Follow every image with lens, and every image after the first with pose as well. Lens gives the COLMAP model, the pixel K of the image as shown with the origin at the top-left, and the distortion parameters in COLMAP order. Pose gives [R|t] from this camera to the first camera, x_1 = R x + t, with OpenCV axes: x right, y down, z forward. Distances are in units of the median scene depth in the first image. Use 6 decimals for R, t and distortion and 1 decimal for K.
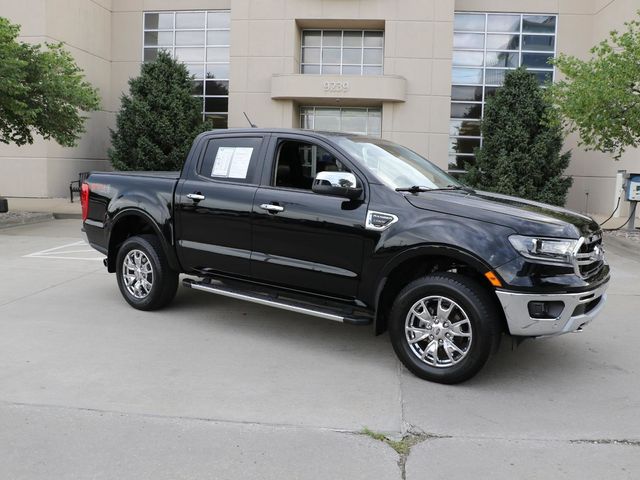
lens RADIAL K [[637.2, 0, 320.0], [0, 637.2, 240.0], [0, 0, 1]] dist [-0.132306, 0.038221]
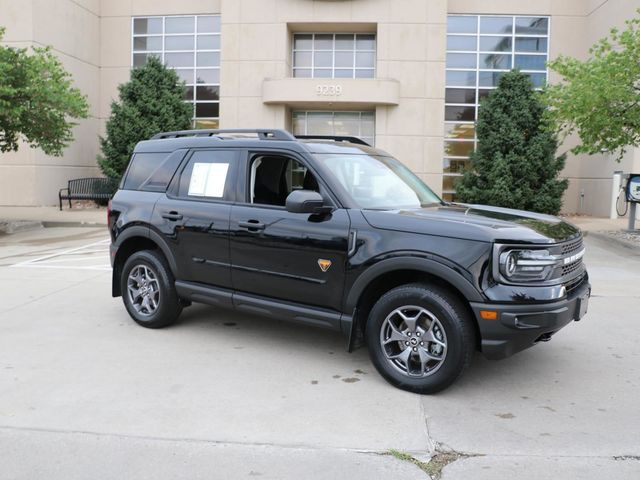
lens RADIAL K [[637.2, 0, 320.0], [0, 637.2, 240.0], [0, 0, 1]] dist [-0.132306, 0.038221]
pose [[0.999807, -0.012347, 0.015311, -0.006180], [0.012502, 0.999871, -0.010070, 0.001060], [-0.015184, 0.010259, 0.999832, 0.014572]]
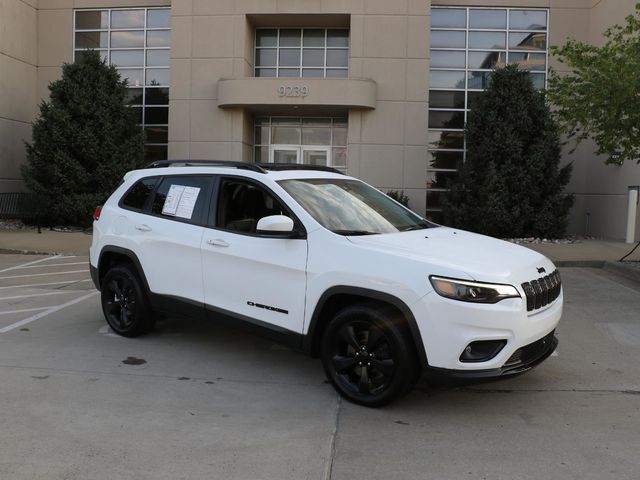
lens RADIAL K [[620.5, 0, 320.0], [0, 620.5, 240.0], [0, 0, 1]] dist [-0.117095, 0.020681]
pose [[0.999484, -0.009950, 0.030552, 0.035362], [0.010977, 0.999374, -0.033626, -0.015300], [-0.030198, 0.033944, 0.998967, 0.186202]]
